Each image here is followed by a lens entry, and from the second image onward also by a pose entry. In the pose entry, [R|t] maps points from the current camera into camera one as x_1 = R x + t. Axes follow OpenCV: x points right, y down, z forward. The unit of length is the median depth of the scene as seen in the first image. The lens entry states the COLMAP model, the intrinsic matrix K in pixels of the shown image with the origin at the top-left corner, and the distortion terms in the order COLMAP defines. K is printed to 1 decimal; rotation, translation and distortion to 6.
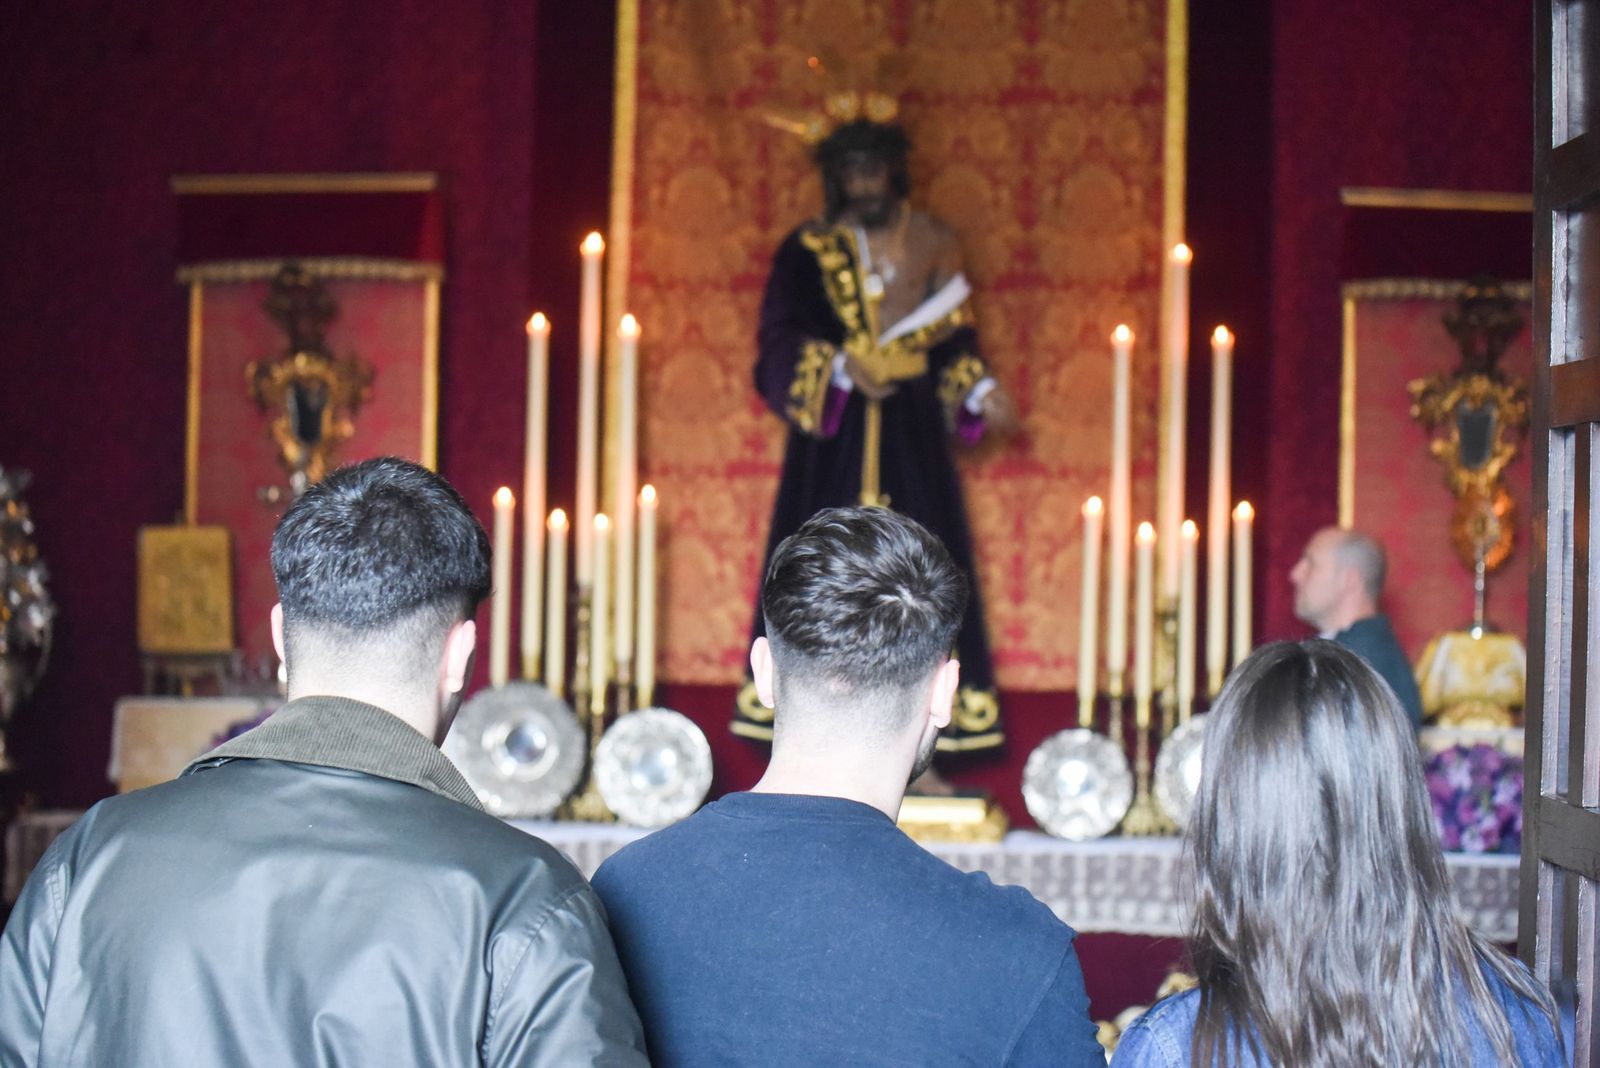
lens RADIAL K [[3253.7, 0, 799.7], [0, 3253.7, 618.7], [0, 0, 1]] dist [-0.270777, -0.072732]
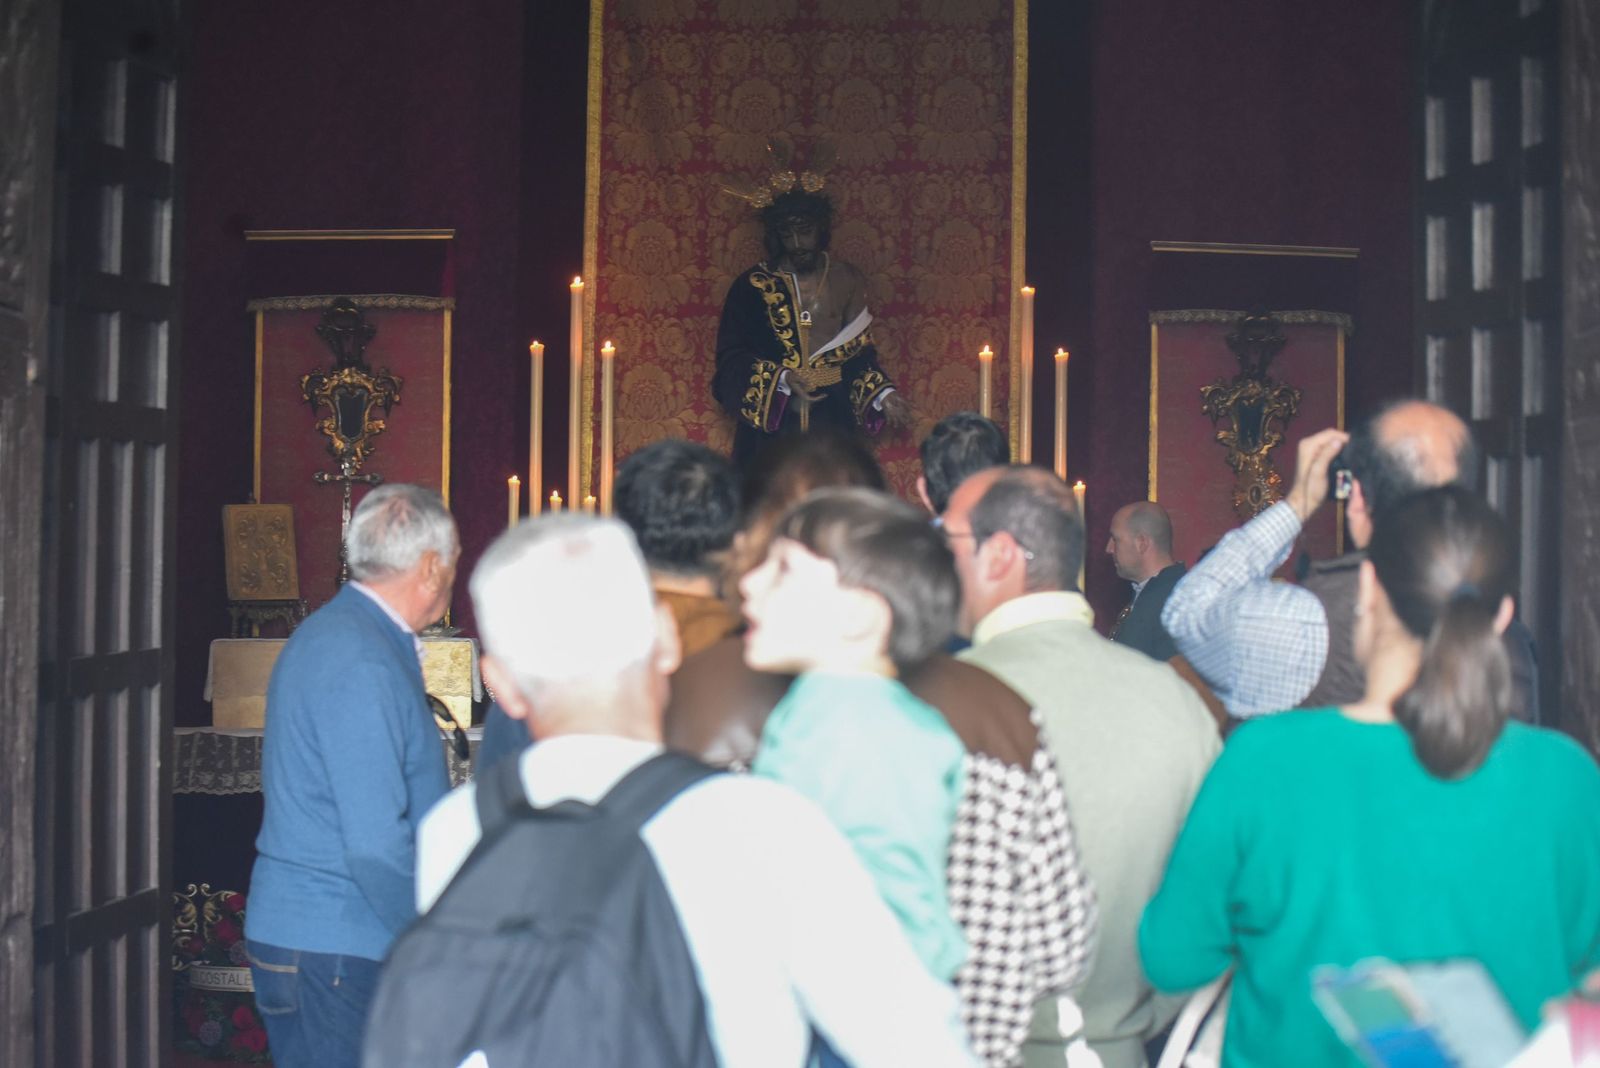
lens RADIAL K [[3253.7, 0, 799.7], [0, 3253.7, 618.7], [0, 0, 1]] dist [-0.270777, -0.072732]
pose [[0.994499, -0.012007, 0.104054, -0.112334], [0.010884, 0.999876, 0.011349, 0.005060], [-0.104178, -0.010154, 0.994507, -0.300714]]
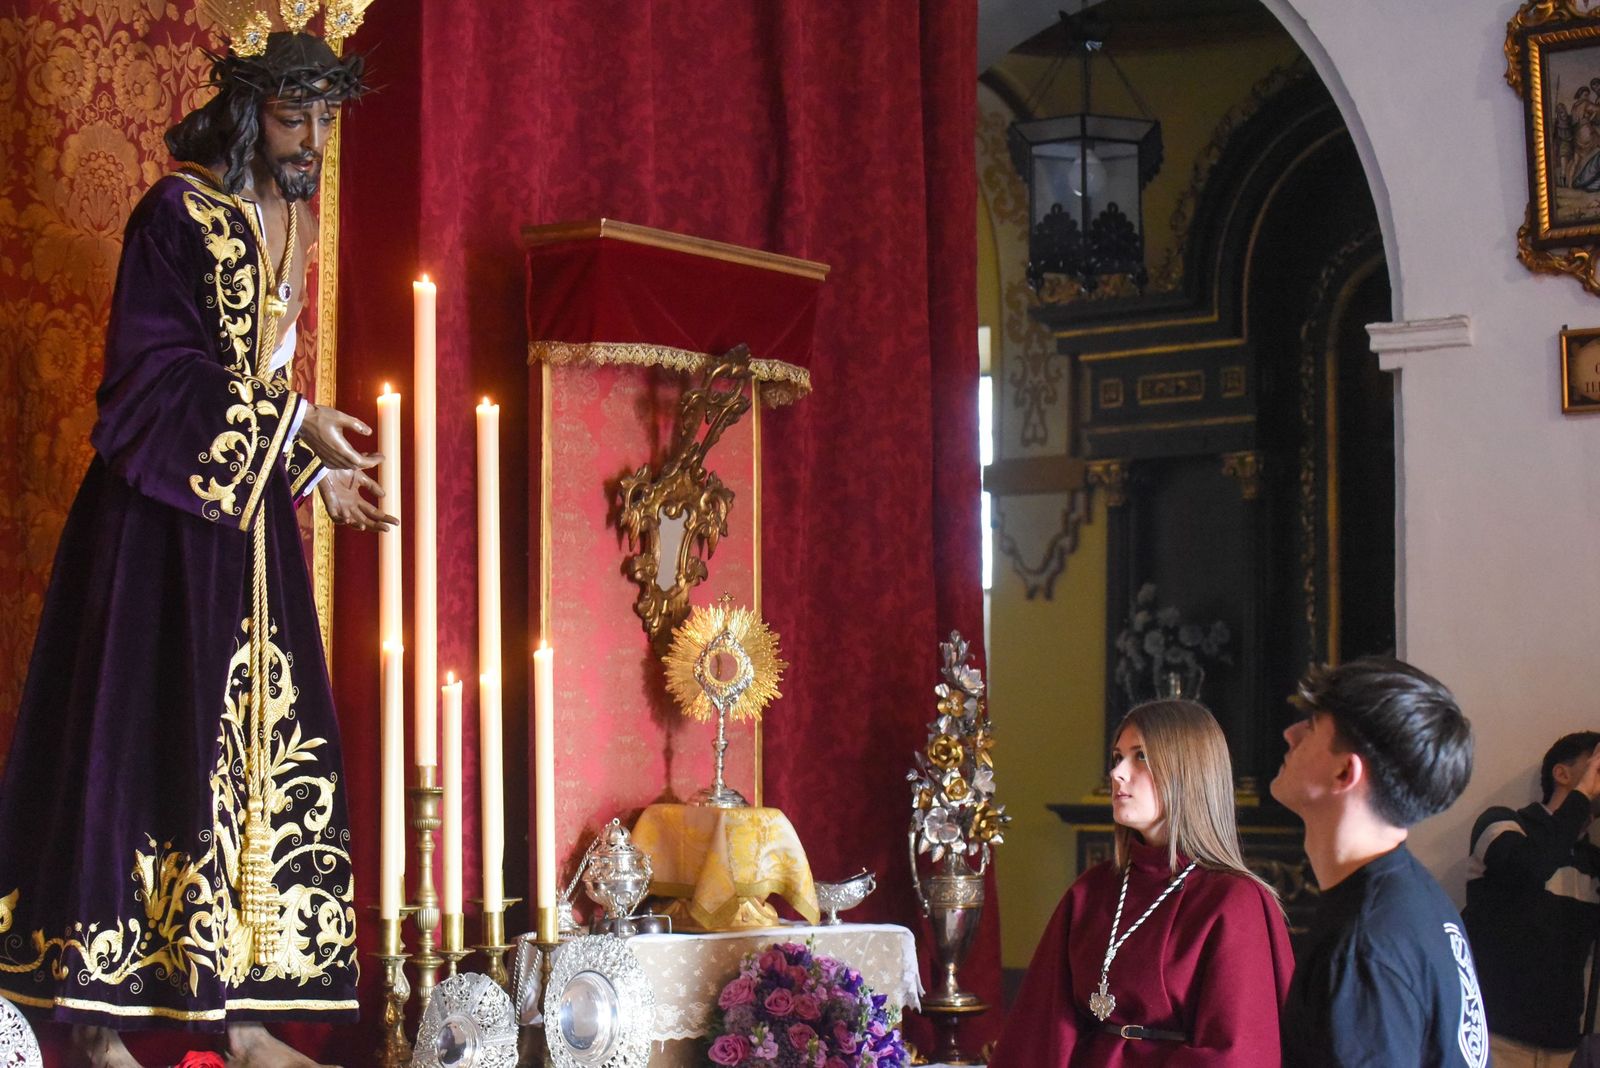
lens RADIAL K [[3253.7, 0, 799.7], [0, 3253.7, 618.7], [0, 0, 1]] dist [-0.270777, -0.072732]
pose [[0.542269, 0.011579, 0.840125, -0.429543], [0.021510, 0.999386, -0.027658, -0.017878], [-0.839930, 0.033069, 0.541687, 0.542023]]
